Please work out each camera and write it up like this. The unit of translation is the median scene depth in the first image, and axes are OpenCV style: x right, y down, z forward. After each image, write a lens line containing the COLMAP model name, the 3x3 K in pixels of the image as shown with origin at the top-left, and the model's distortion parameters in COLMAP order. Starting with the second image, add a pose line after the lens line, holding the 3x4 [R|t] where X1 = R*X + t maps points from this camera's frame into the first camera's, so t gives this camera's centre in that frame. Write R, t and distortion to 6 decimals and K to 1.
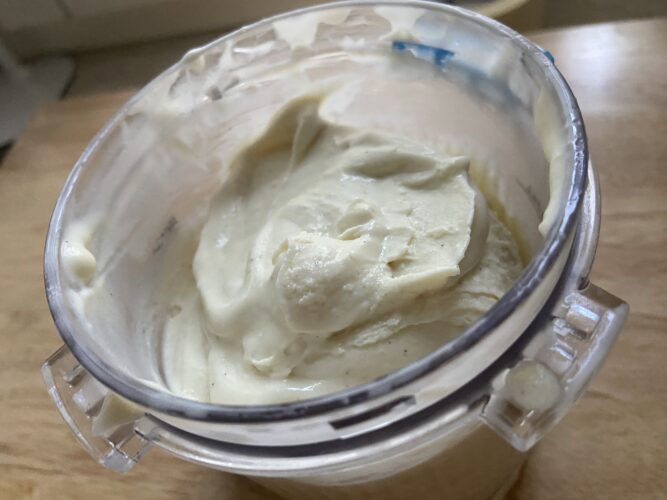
lens RADIAL K [[481.5, 0, 330.4], [0, 481.5, 251.0], [0, 0, 1]] dist [0.009474, 0.001488]
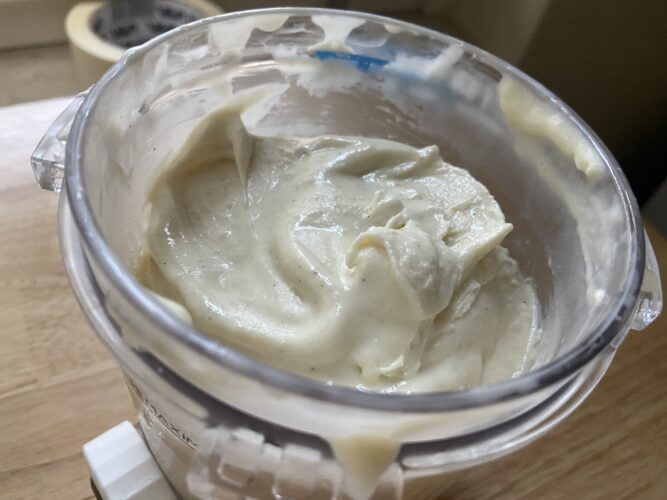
lens RADIAL K [[481.5, 0, 331.0], [0, 481.5, 249.8], [0, 0, 1]] dist [0.009474, 0.001488]
pose [[0.760327, -0.202542, 0.617154, -0.601351], [0.260067, 0.965584, -0.003508, -0.010757], [-0.595203, 0.163169, 0.786835, 0.243472]]
